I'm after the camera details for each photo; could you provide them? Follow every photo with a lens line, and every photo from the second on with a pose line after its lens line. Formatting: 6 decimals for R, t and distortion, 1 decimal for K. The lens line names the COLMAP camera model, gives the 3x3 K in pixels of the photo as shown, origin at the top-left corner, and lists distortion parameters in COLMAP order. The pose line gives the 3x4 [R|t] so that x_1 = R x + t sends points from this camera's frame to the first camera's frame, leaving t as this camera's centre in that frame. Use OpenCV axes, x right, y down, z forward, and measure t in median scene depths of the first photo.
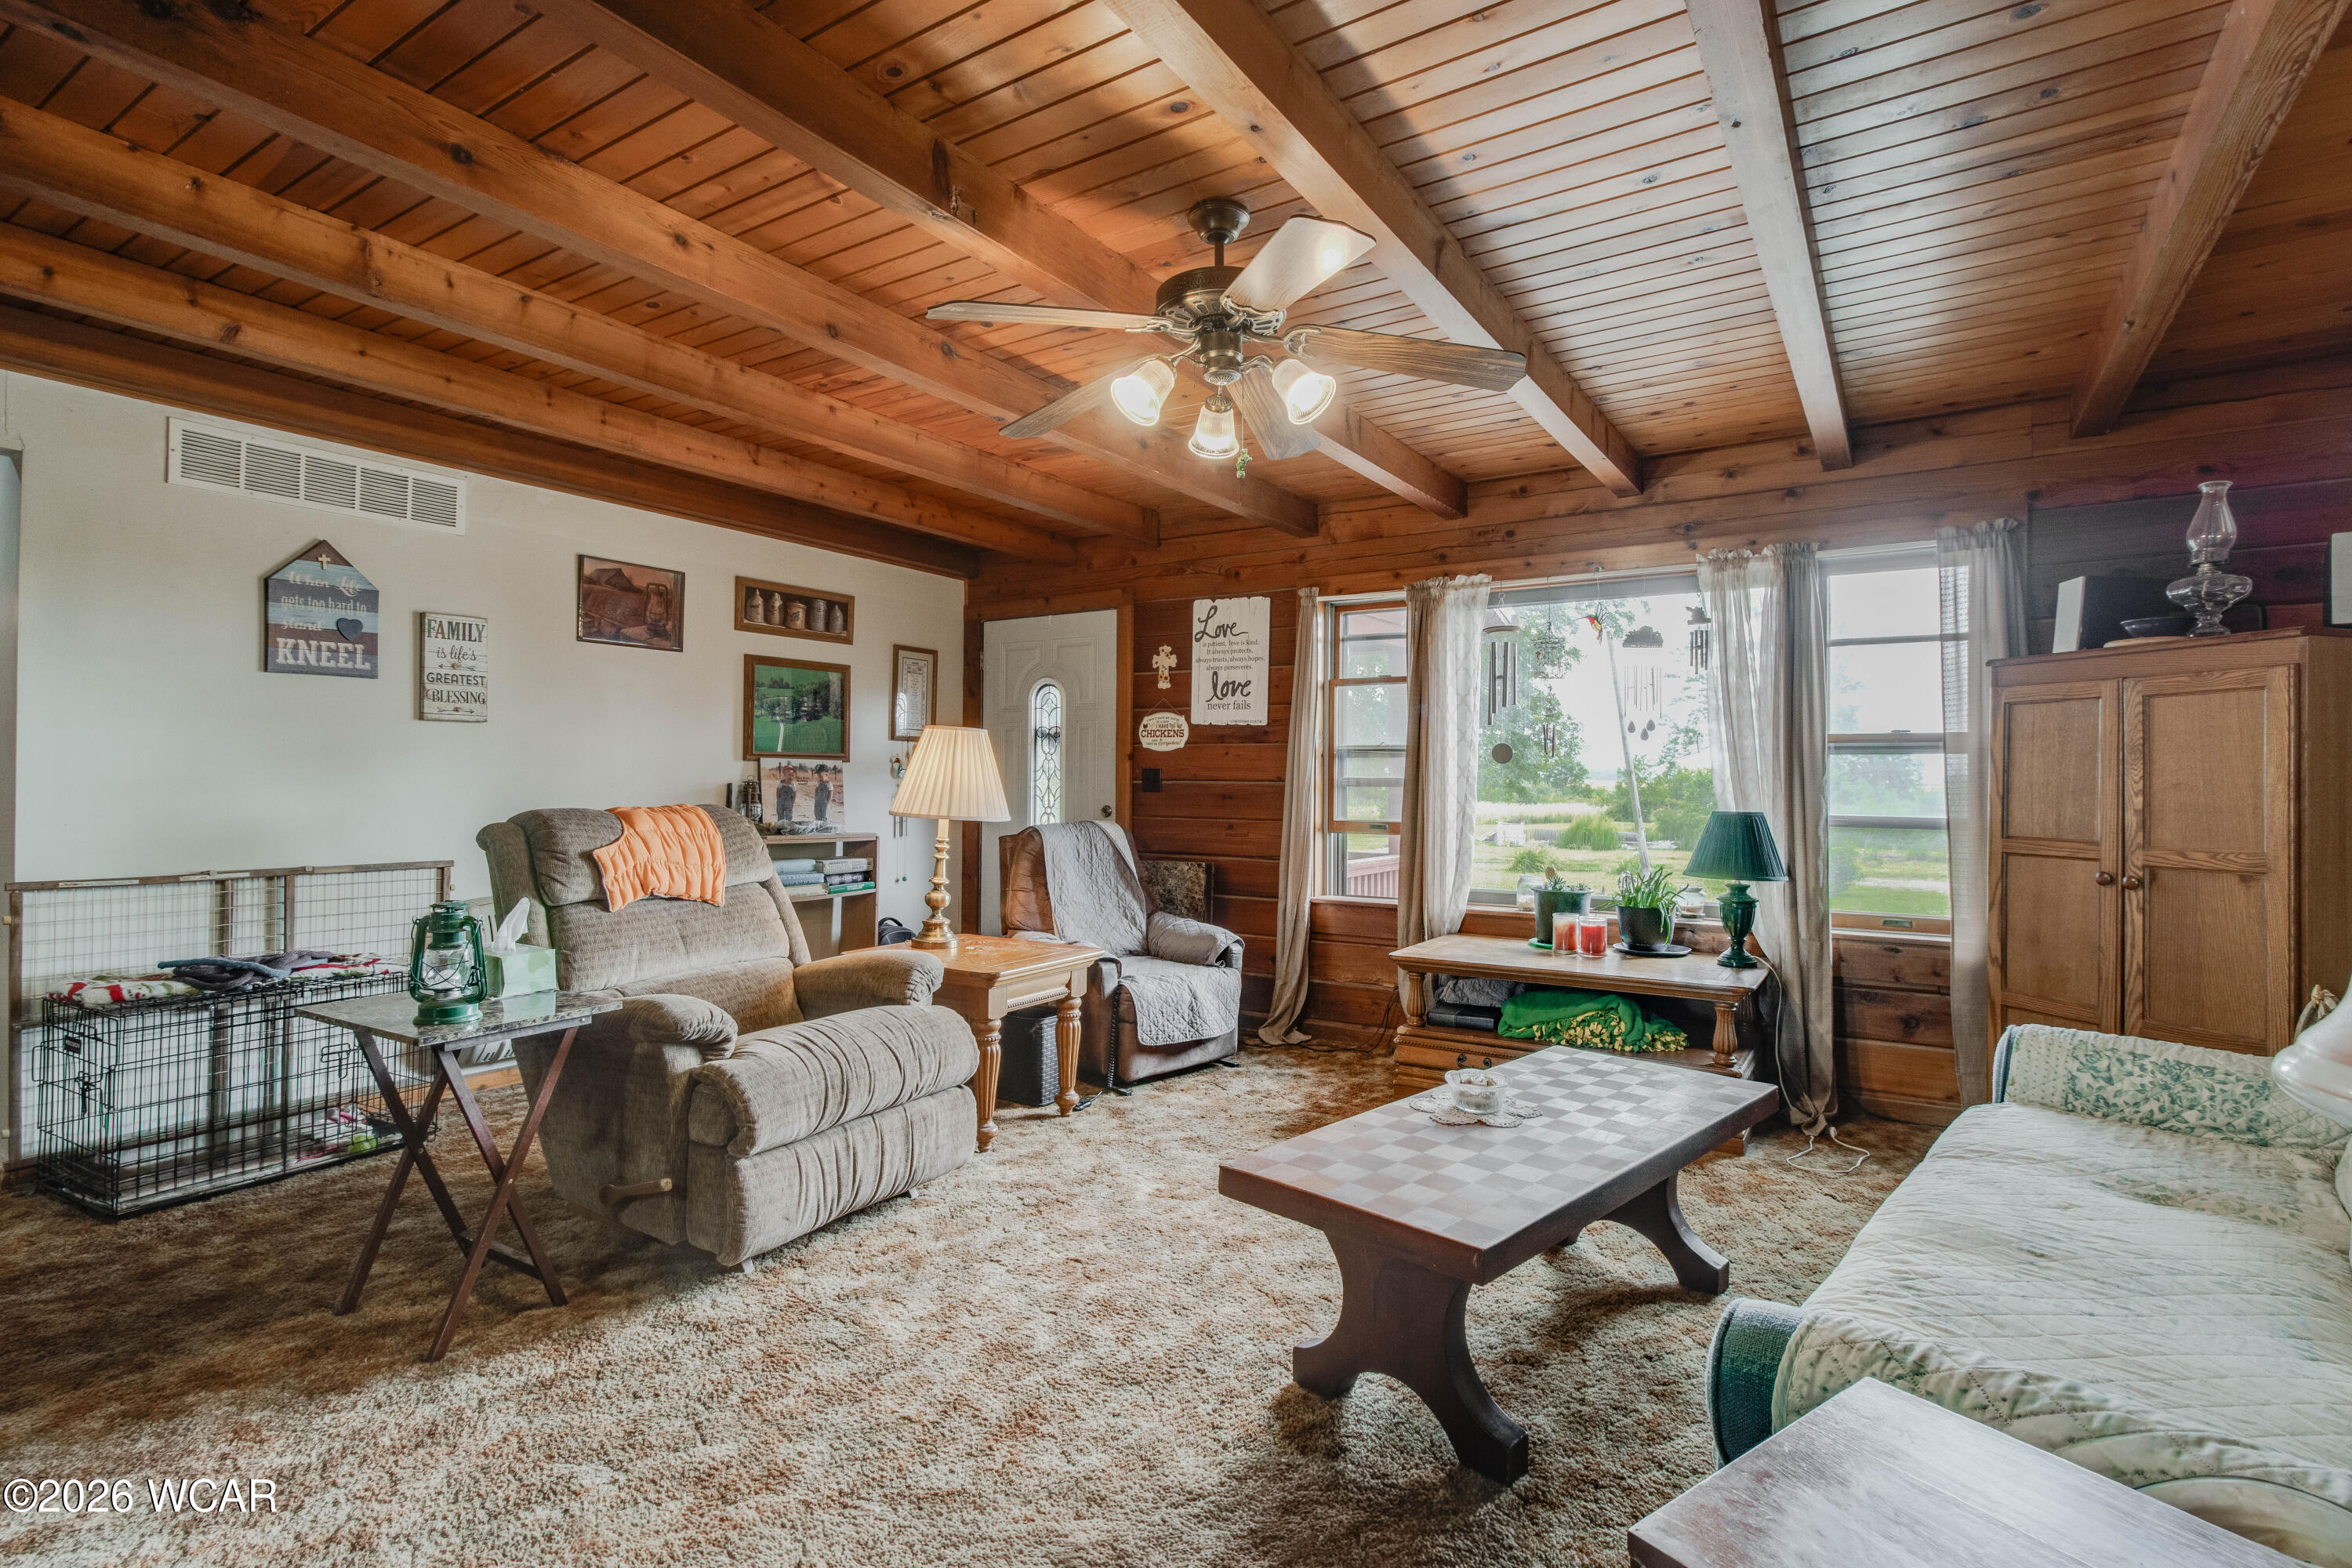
lens RADIAL K [[1121.1, 0, 1177.8], [0, 1121.1, 767.3], [0, 0, 1]] dist [0.002794, -0.000078]
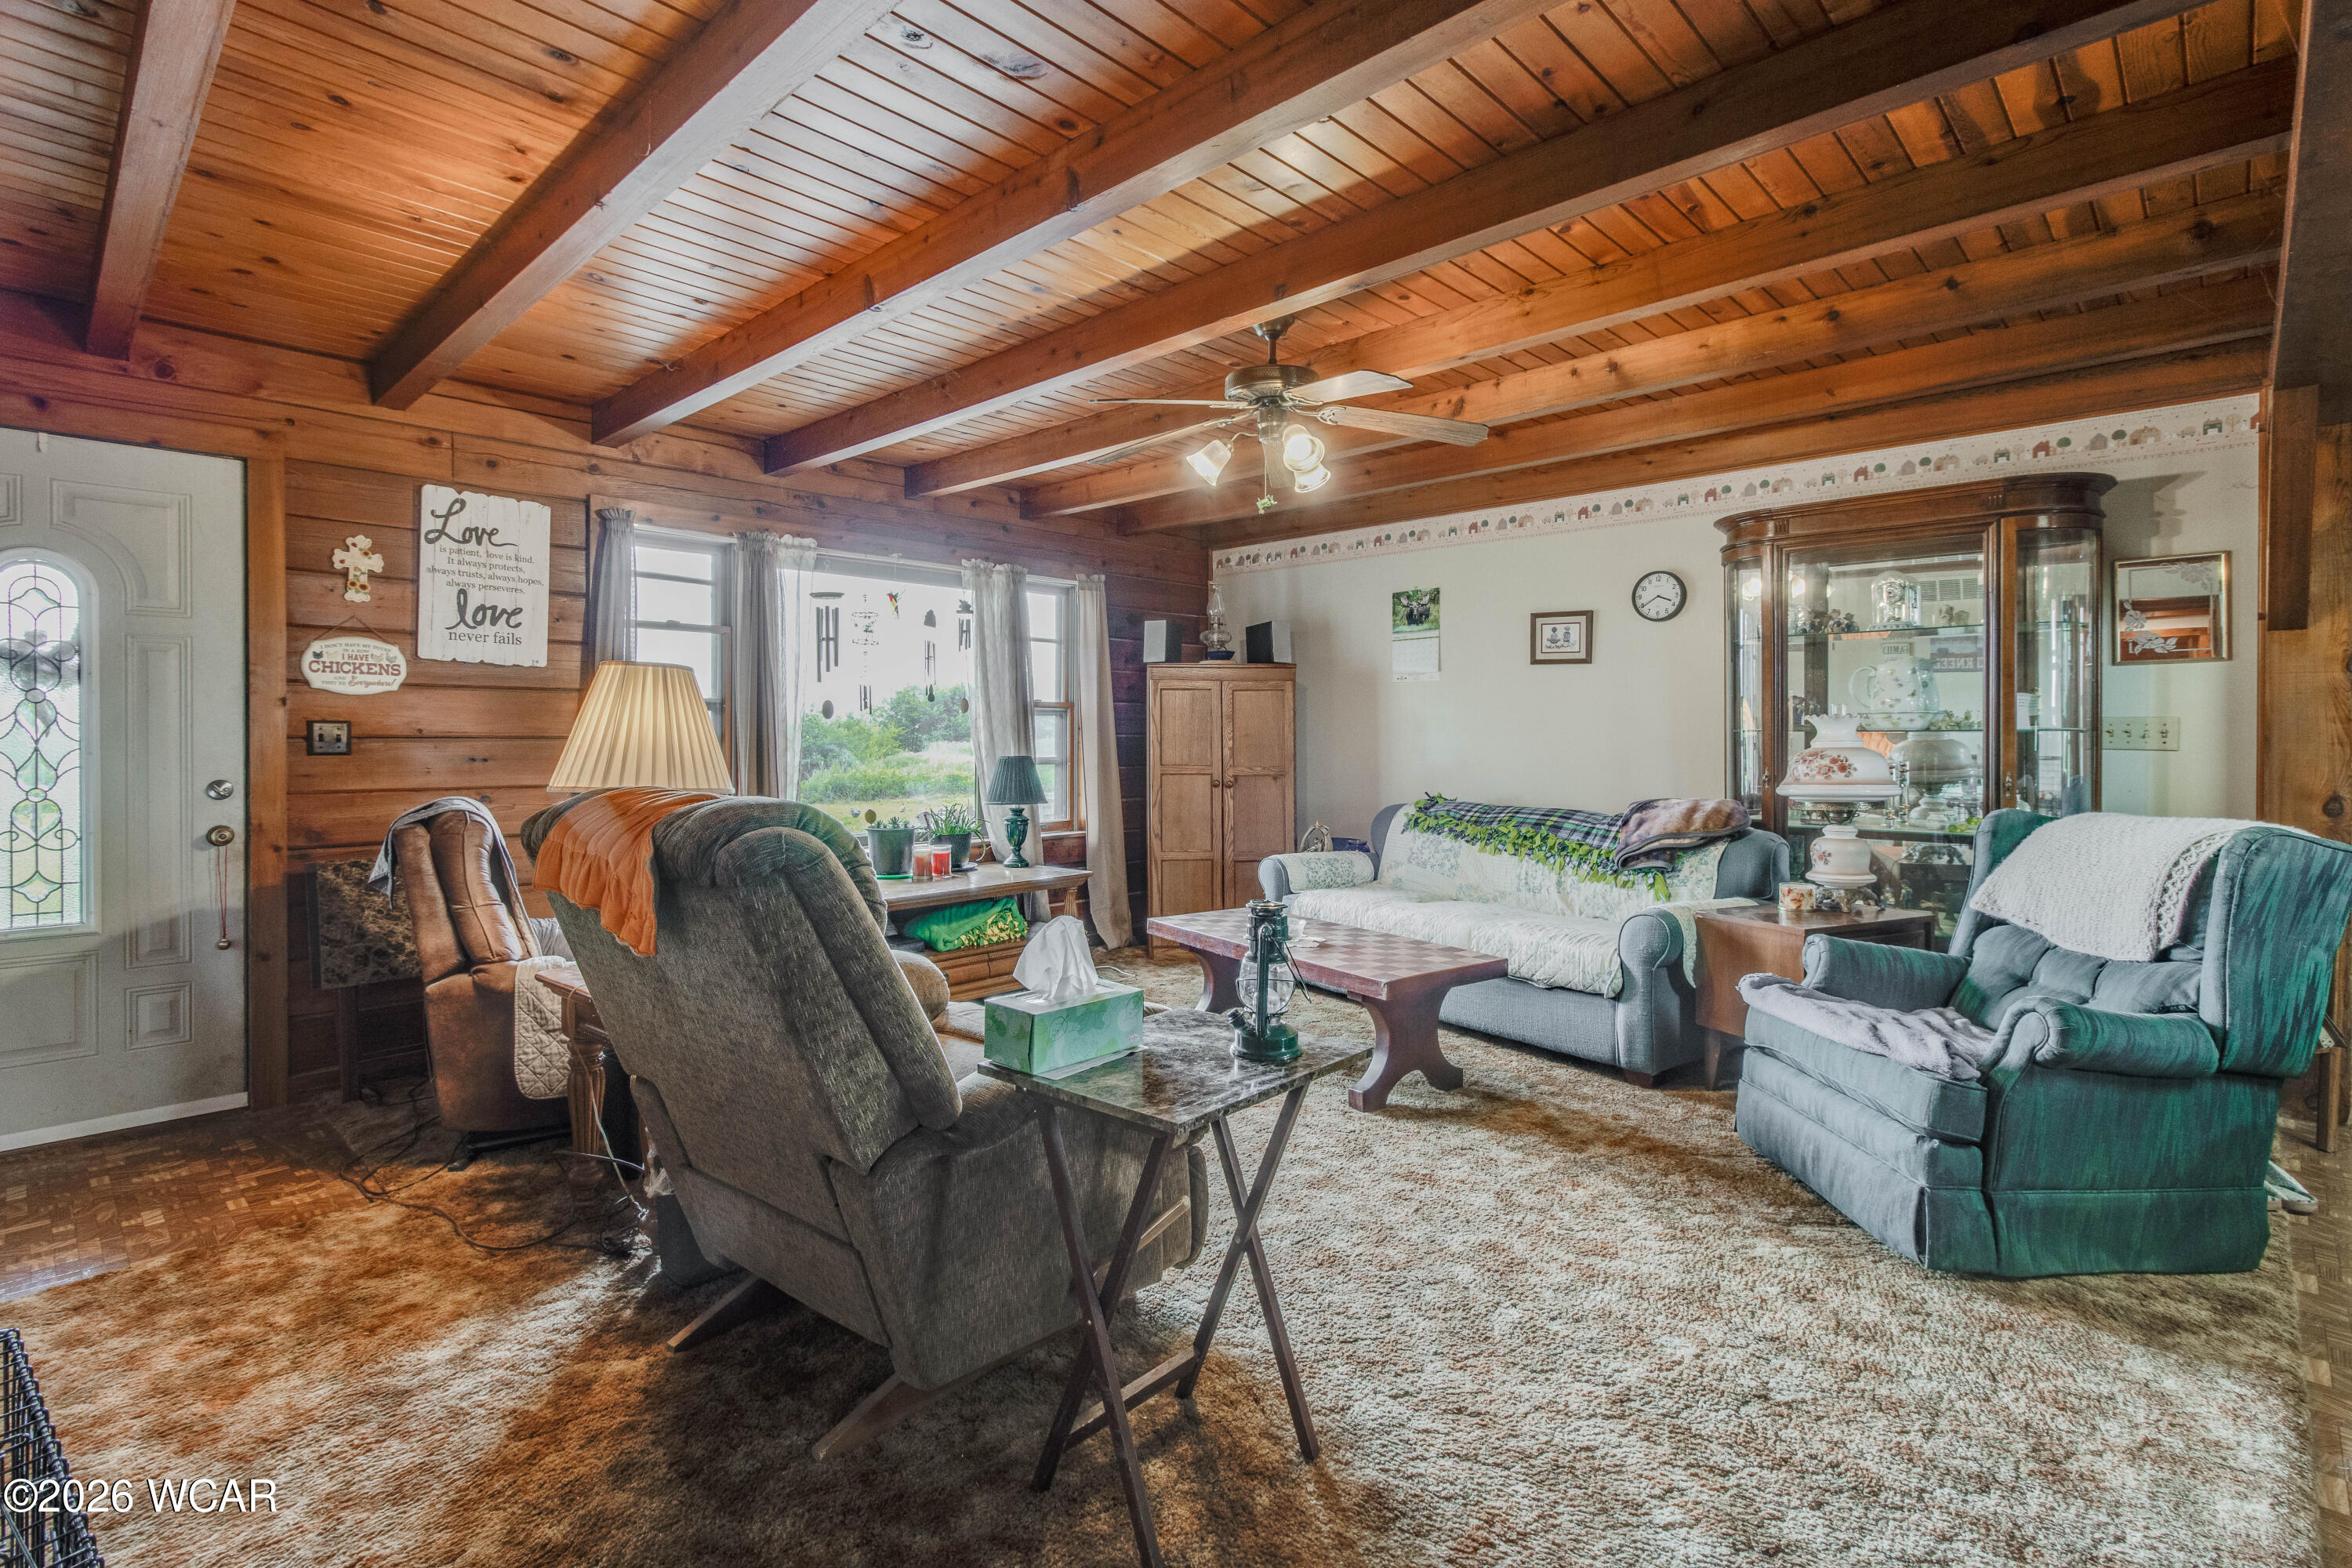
lens RADIAL K [[1121.1, 0, 1230.3], [0, 1121.1, 739.3], [0, 0, 1]] dist [0.002794, -0.000078]
pose [[0.152387, -0.011951, 0.988249, -0.703061], [-0.009062, 0.999868, 0.013488, -0.002132], [-0.988279, -0.011011, 0.152258, 0.446853]]
